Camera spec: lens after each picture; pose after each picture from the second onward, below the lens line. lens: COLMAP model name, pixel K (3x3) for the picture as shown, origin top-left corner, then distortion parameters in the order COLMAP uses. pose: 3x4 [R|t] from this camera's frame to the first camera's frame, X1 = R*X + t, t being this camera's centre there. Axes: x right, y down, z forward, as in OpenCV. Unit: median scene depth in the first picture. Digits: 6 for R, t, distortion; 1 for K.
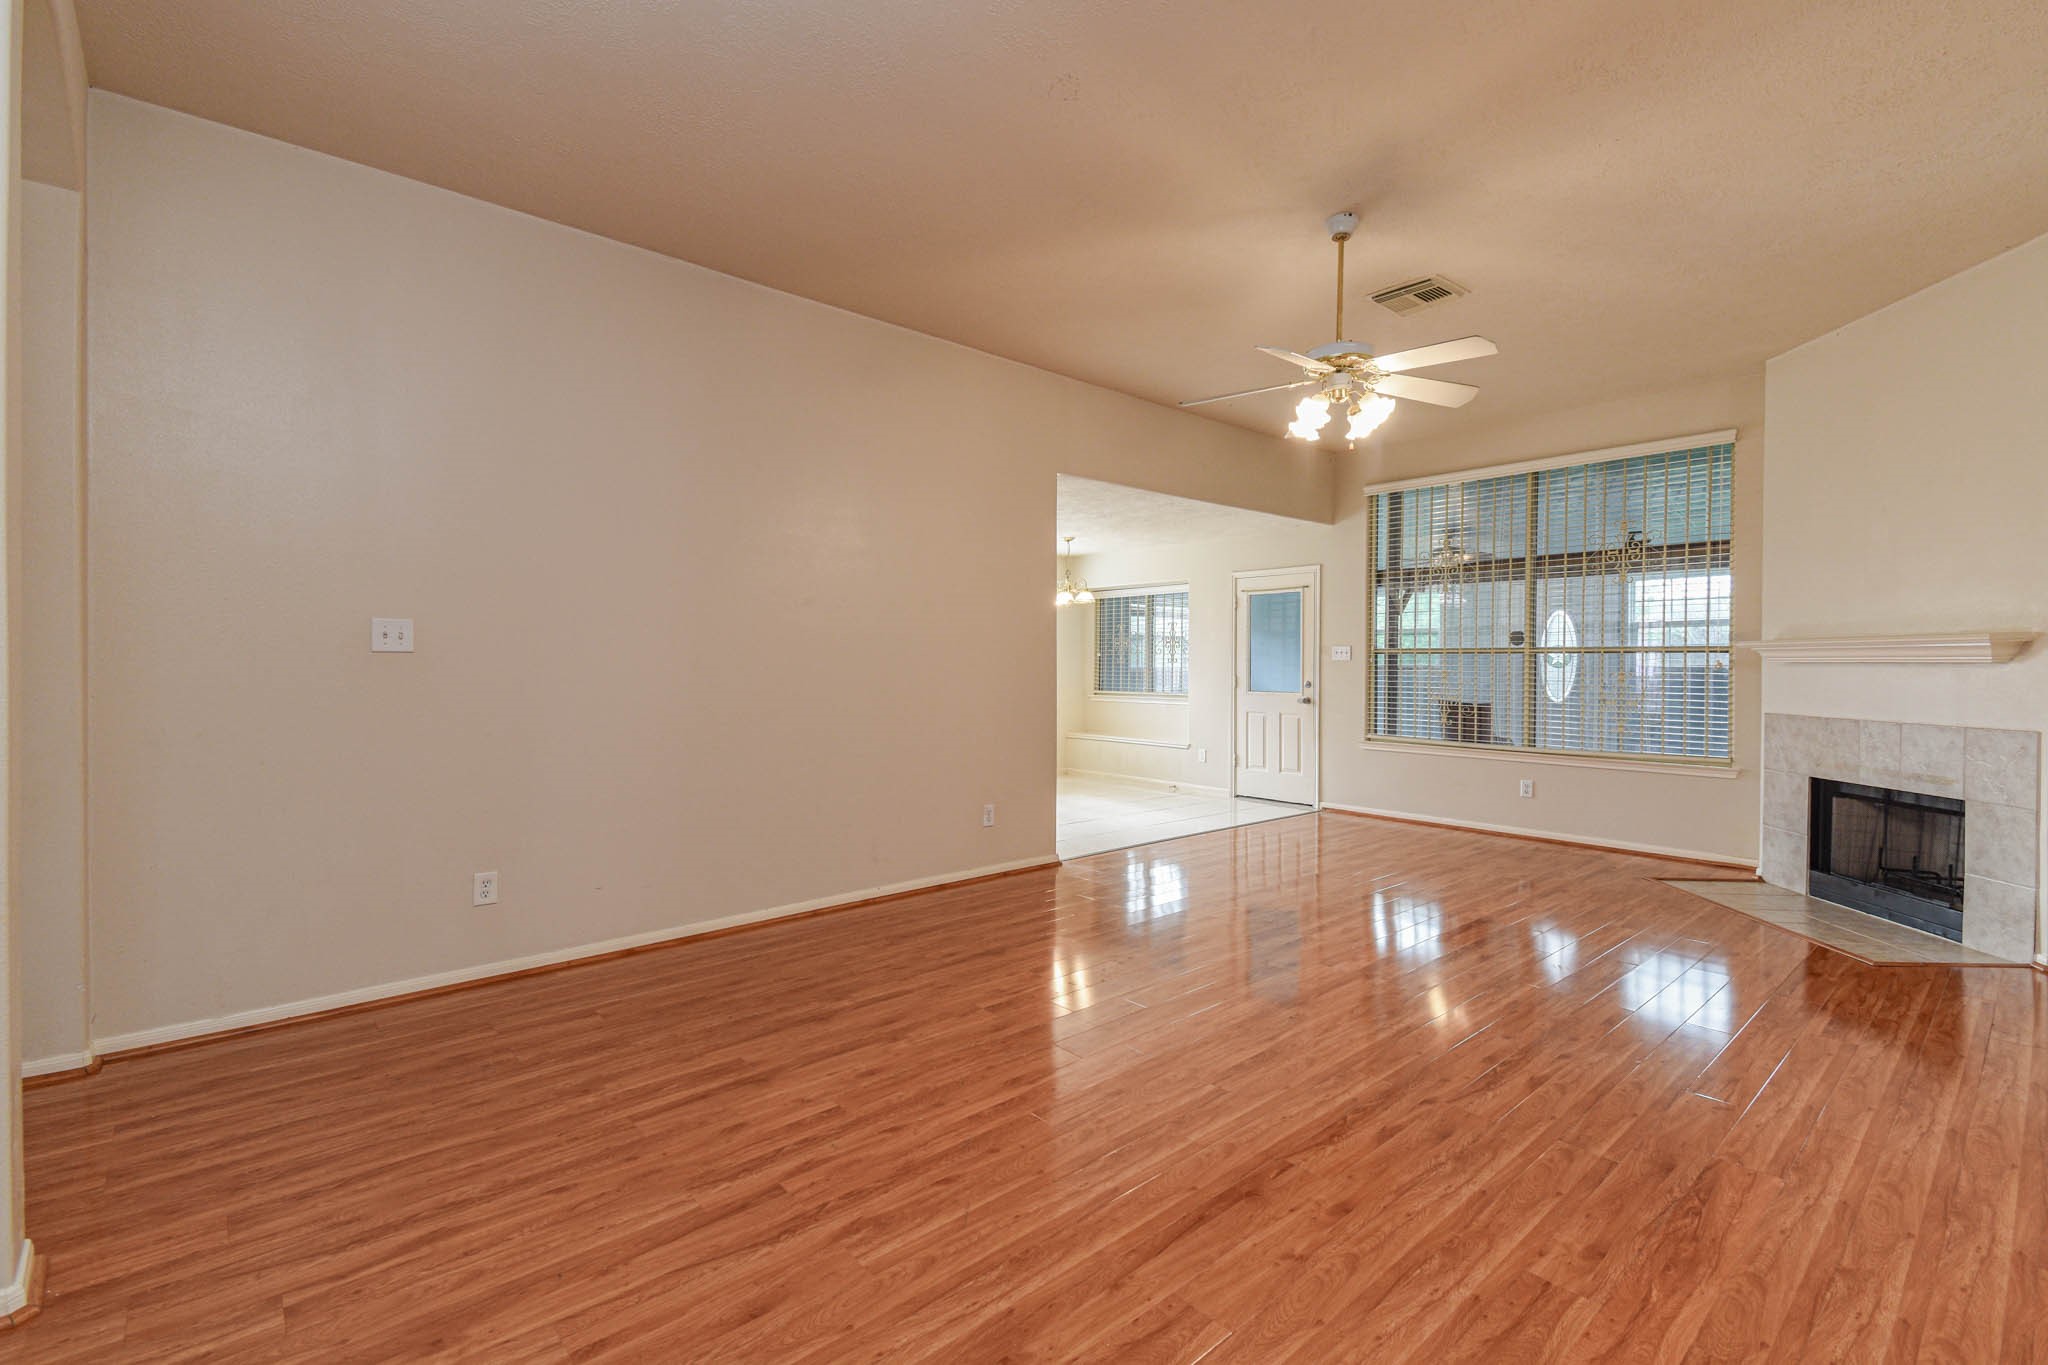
lens RADIAL K [[929.0, 0, 1026.4], [0, 929.0, 670.7], [0, 0, 1]] dist [0.051549, -0.032511]
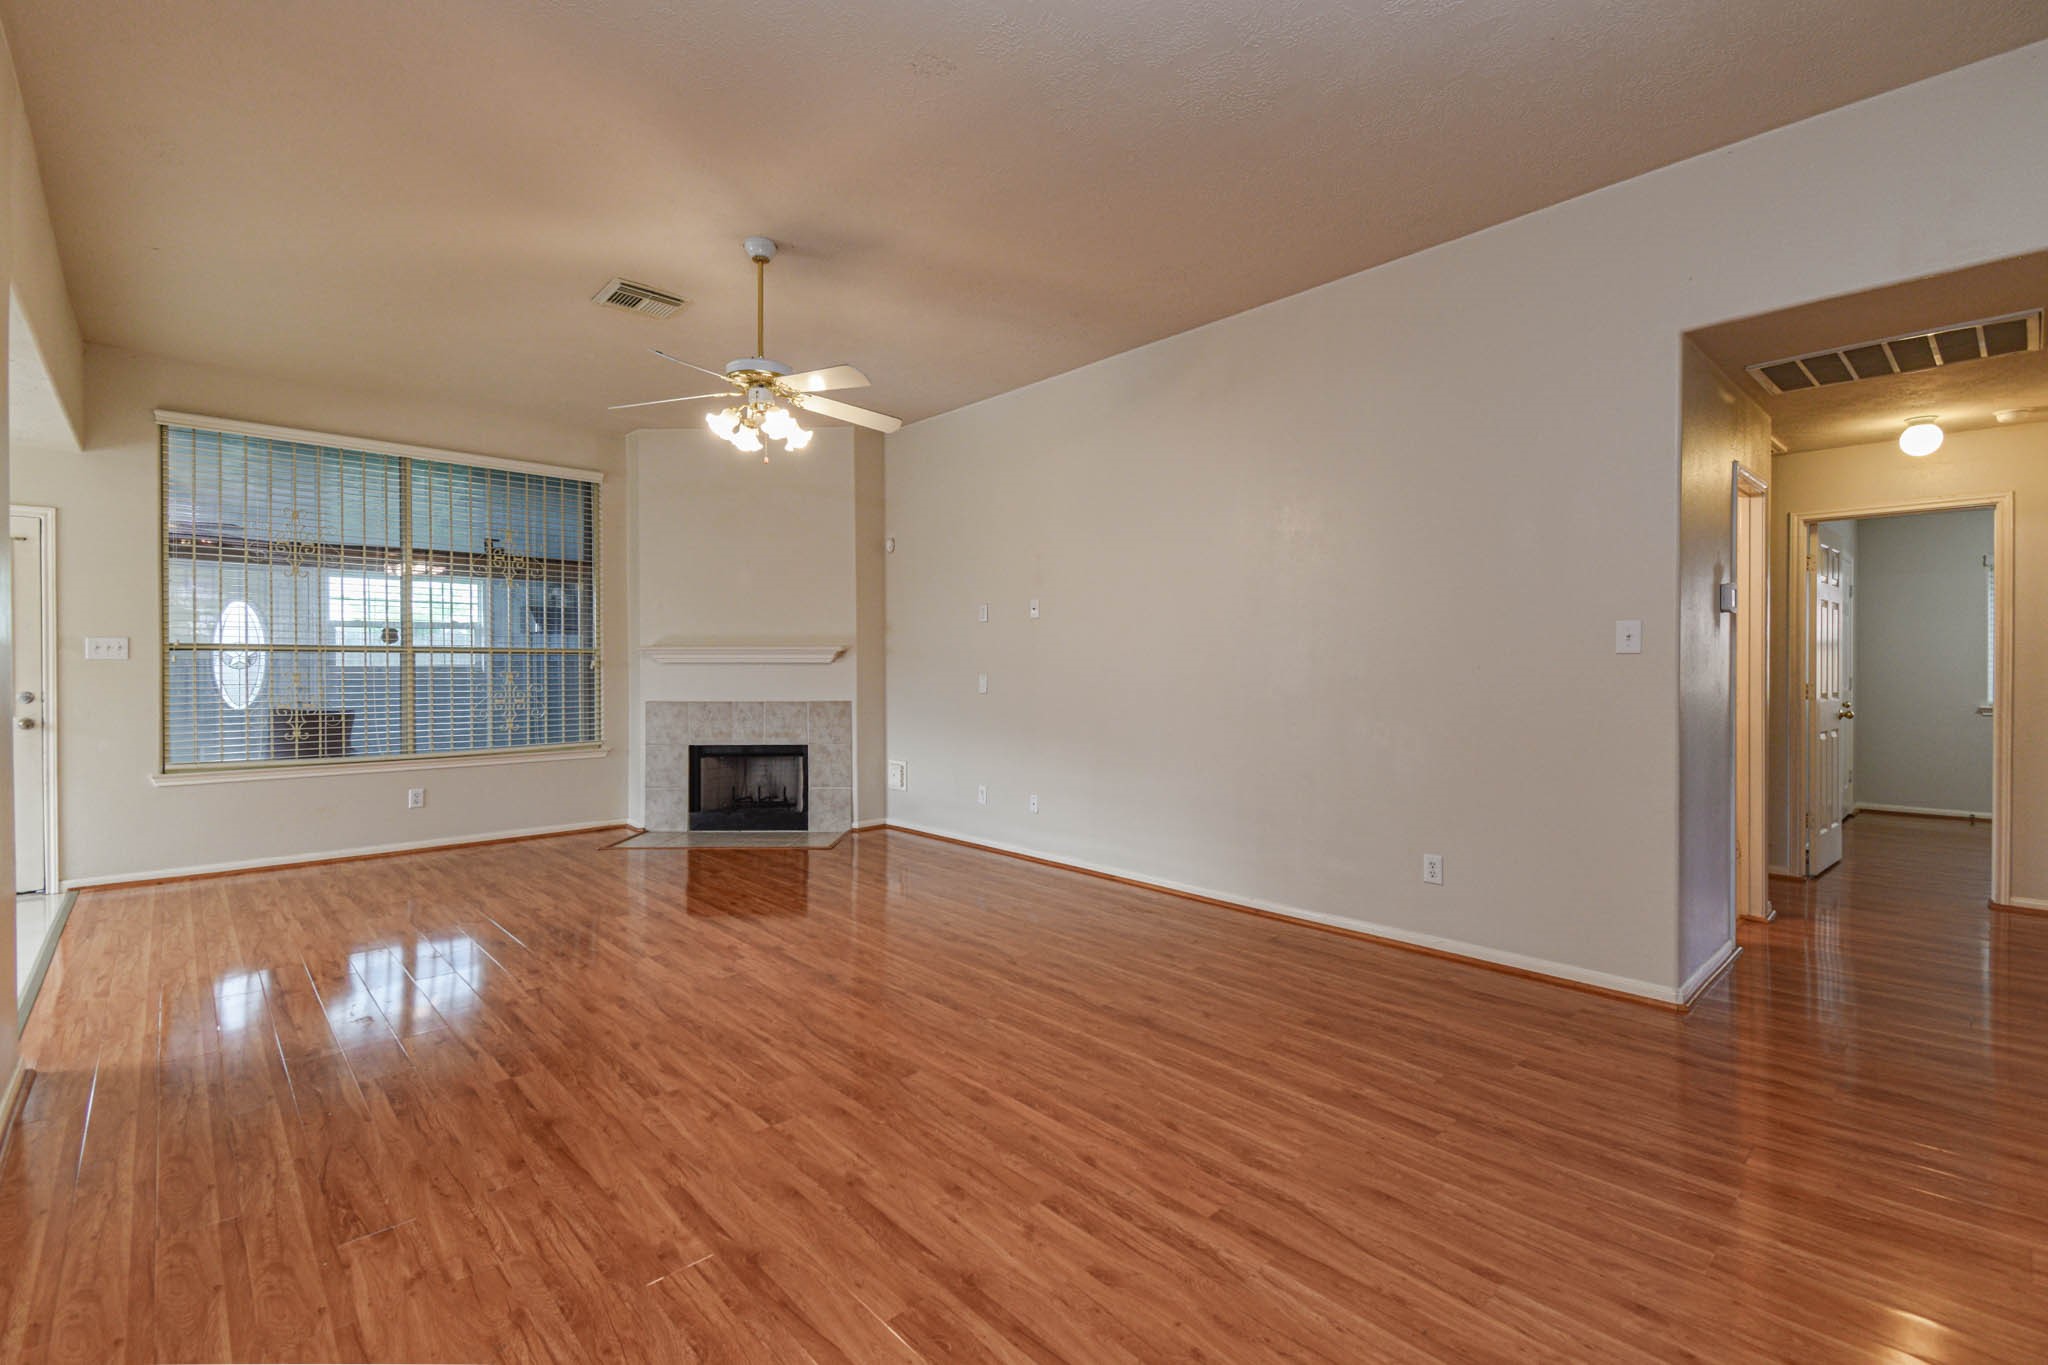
lens RADIAL K [[929.0, 0, 1026.4], [0, 929.0, 670.7], [0, 0, 1]] dist [0.051549, -0.032511]
pose [[-0.058355, -0.008201, 0.998262, -0.678745], [0.007994, 0.999930, 0.008682, -0.005682], [-0.998264, 0.008487, -0.058285, 0.705252]]
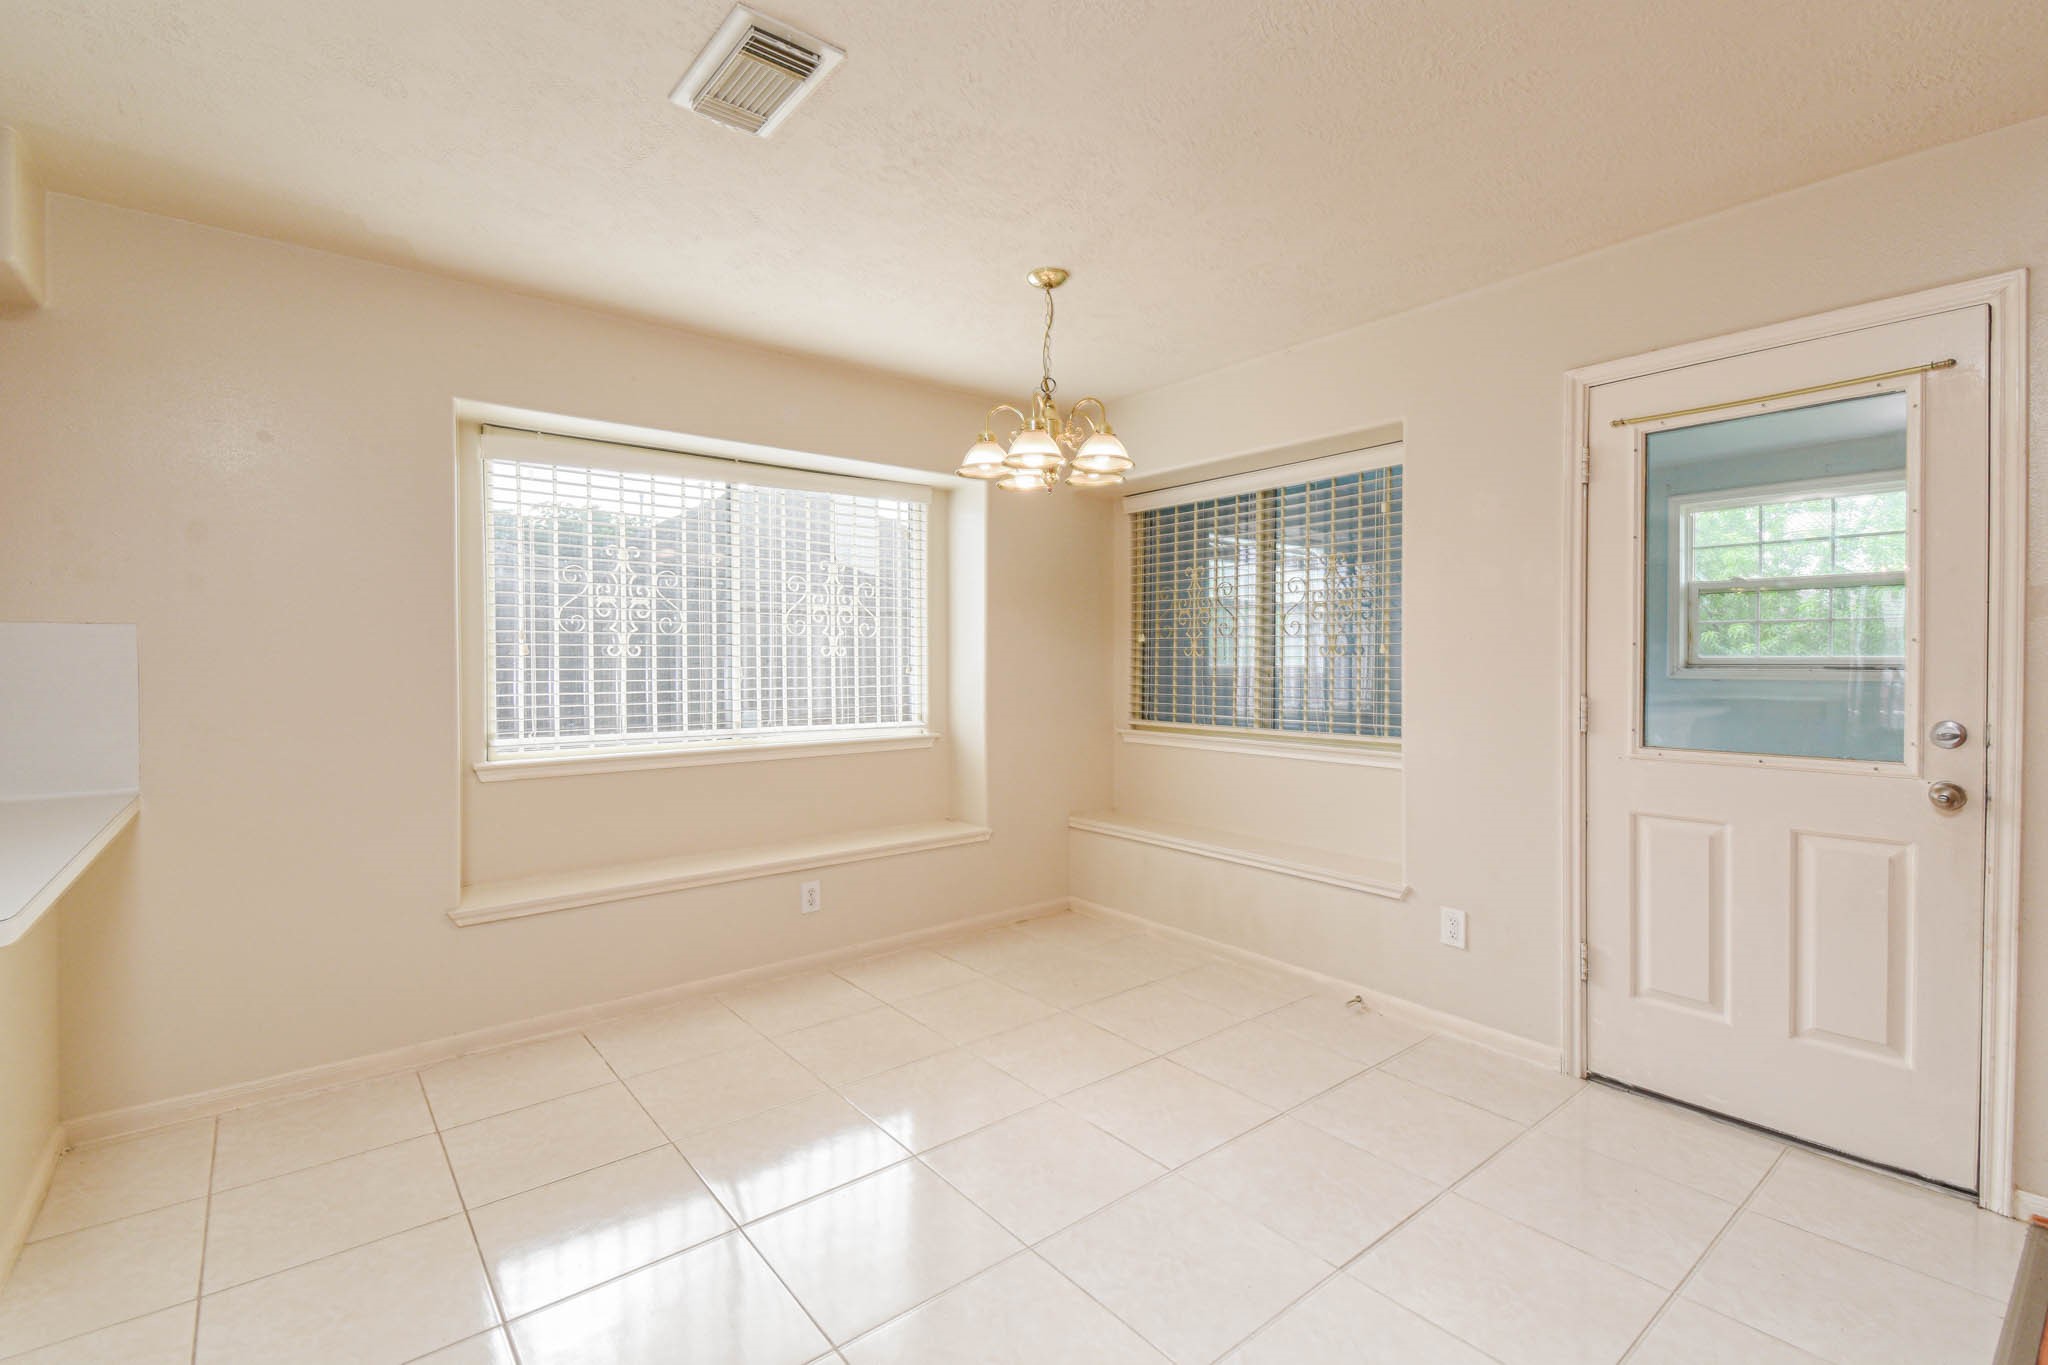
lens RADIAL K [[929.0, 0, 1026.4], [0, 929.0, 670.7], [0, 0, 1]] dist [0.051549, -0.032511]
pose [[0.999481, -0.005632, -0.031703, 0.091384], [0.005757, 0.999976, 0.003860, -0.010997], [0.031680, -0.004041, 0.999490, 1.359330]]
